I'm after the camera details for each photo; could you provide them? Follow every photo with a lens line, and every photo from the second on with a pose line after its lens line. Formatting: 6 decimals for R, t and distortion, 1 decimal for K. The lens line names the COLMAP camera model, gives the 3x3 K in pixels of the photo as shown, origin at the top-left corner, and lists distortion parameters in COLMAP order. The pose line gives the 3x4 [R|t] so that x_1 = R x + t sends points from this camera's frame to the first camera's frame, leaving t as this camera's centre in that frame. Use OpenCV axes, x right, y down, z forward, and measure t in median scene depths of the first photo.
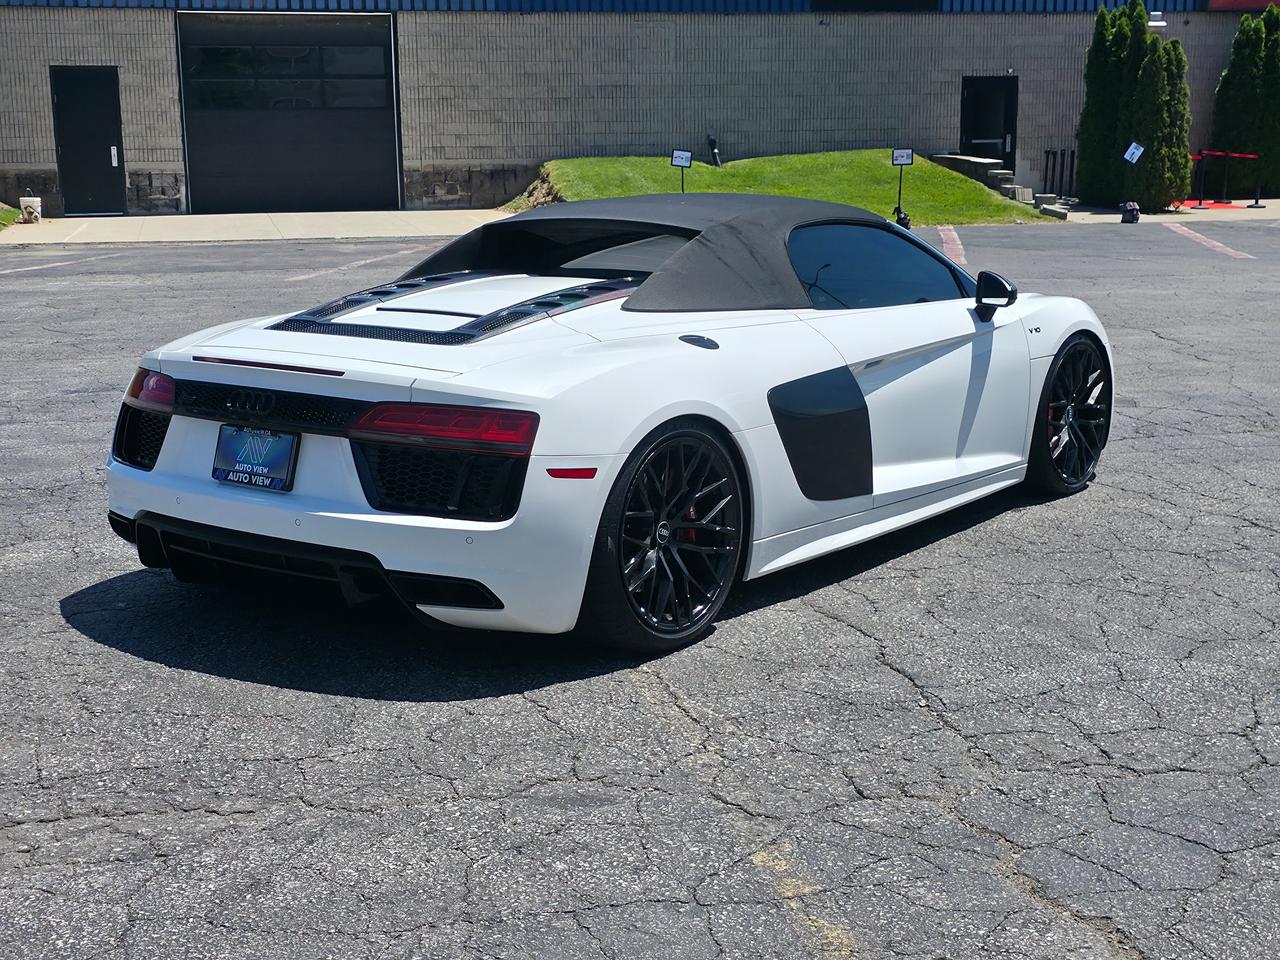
lens RADIAL K [[1712.2, 0, 640.0], [0, 1712.2, 480.0], [0, 0, 1]] dist [0.173441, -0.475322]
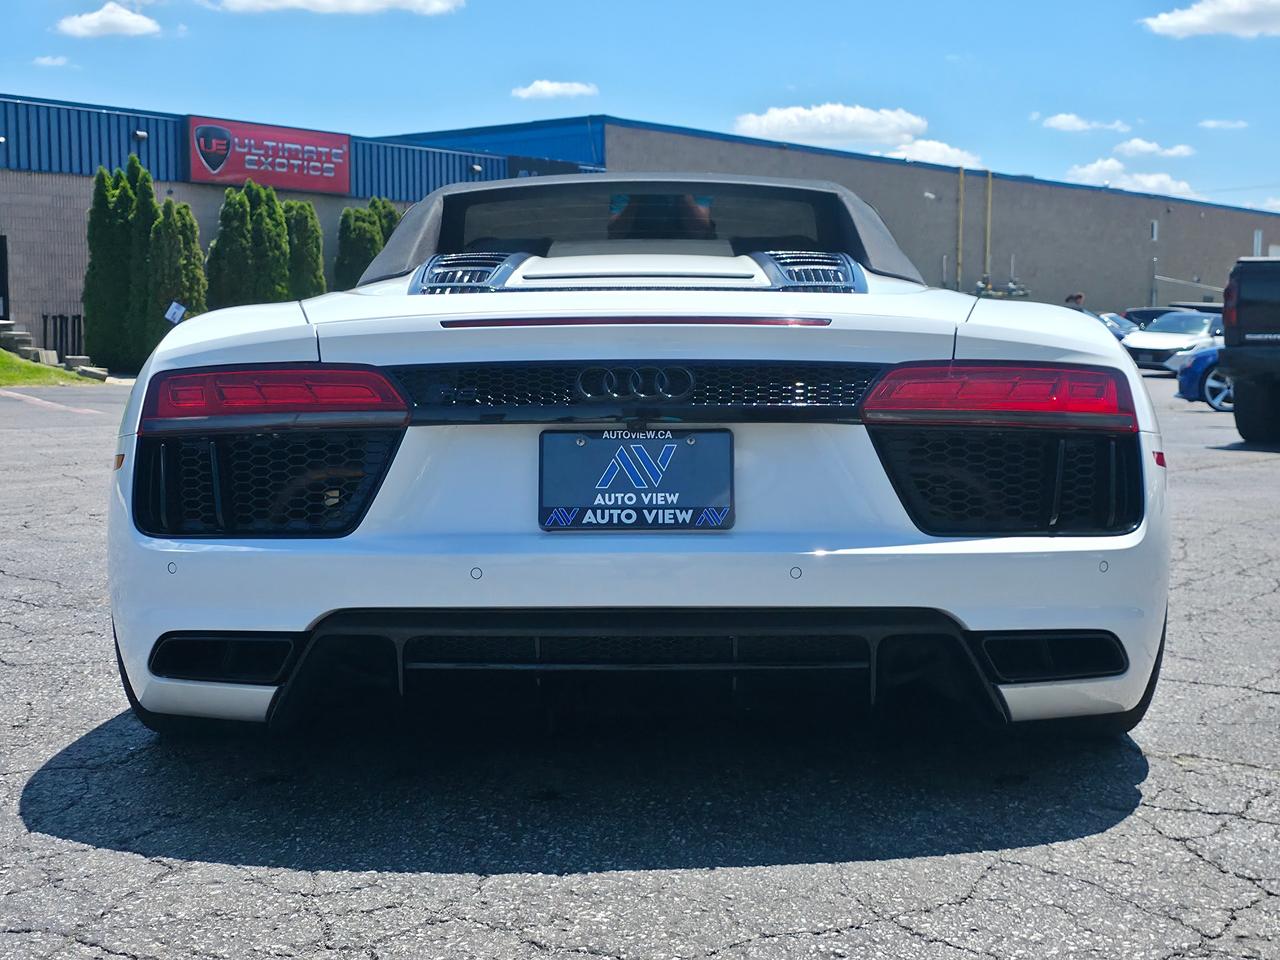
lens RADIAL K [[1712.2, 0, 640.0], [0, 1712.2, 480.0], [0, 0, 1]] dist [0.173441, -0.475322]
pose [[0.793439, -0.043591, 0.607087, -0.096789], [0.112053, 0.990845, -0.075303, 0.005117], [-0.598247, 0.127774, 0.791059, 0.092919]]
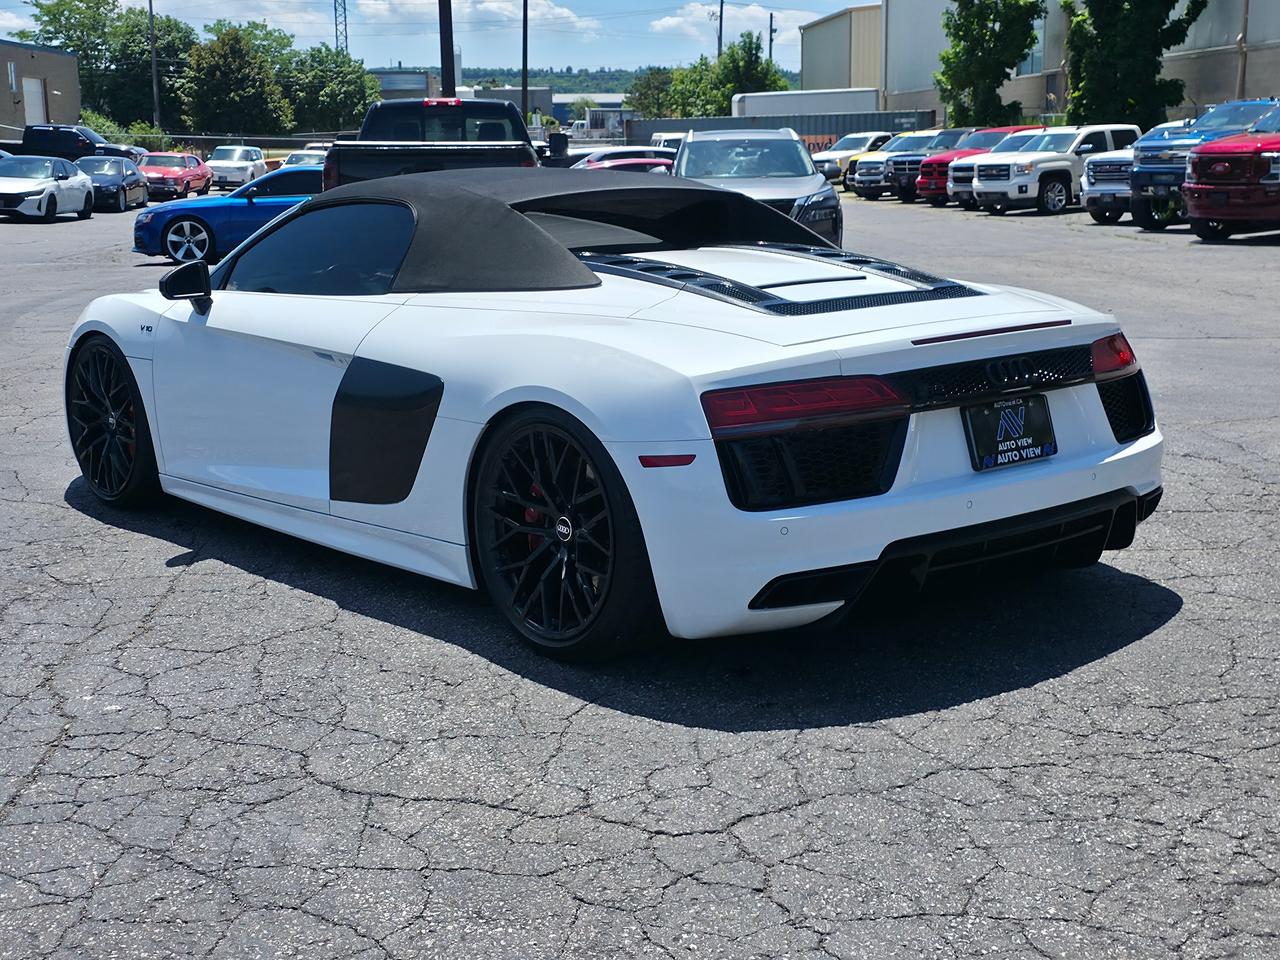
lens RADIAL K [[1712.2, 0, 640.0], [0, 1712.2, 480.0], [0, 0, 1]] dist [0.173441, -0.475322]
pose [[0.197777, -0.180722, 0.963444, -0.194171], [0.203773, 0.968967, 0.139927, -0.026437], [-0.958833, 0.168649, 0.228466, 0.167240]]
